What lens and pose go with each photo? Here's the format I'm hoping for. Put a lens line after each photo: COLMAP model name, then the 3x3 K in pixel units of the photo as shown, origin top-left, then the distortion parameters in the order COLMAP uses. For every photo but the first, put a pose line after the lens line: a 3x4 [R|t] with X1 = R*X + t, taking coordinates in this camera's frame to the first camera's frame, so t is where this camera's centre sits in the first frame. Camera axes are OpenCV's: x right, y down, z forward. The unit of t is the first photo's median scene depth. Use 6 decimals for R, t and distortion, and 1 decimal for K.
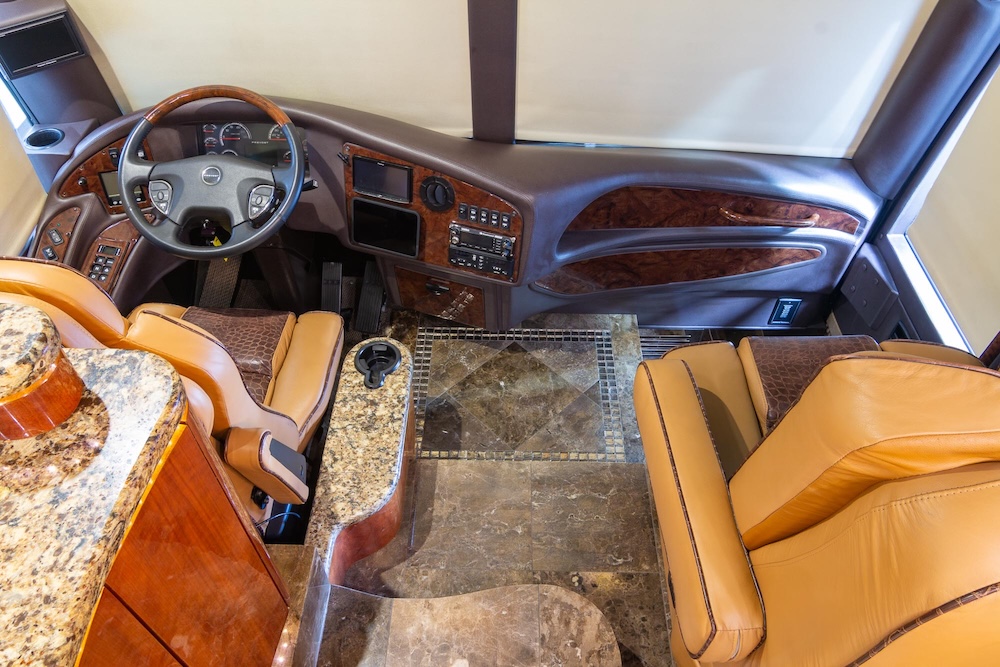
lens RADIAL K [[742.5, 0, 499.6], [0, 742.5, 333.6], [0, 0, 1]] dist [-0.001935, 0.001476]
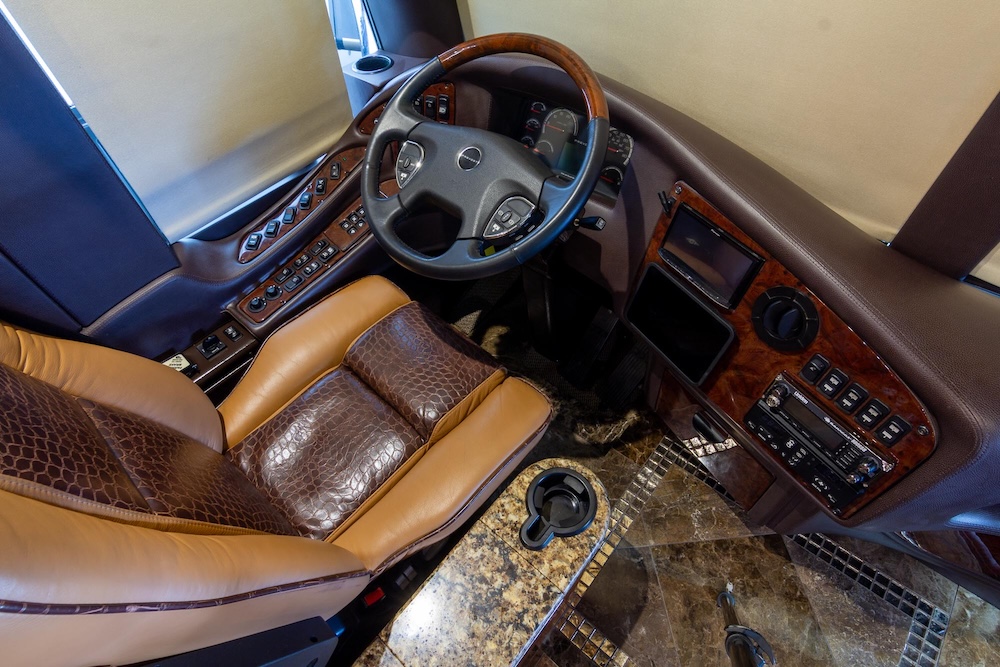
lens RADIAL K [[505.7, 0, 499.3], [0, 505.7, 331.8], [0, 0, 1]] dist [-0.006219, 0.005264]
pose [[0.770638, 0.464607, -0.436186, -0.077776], [-0.434797, 0.883730, 0.173127, -0.149533], [0.465906, 0.056234, 0.883046, 0.551824]]
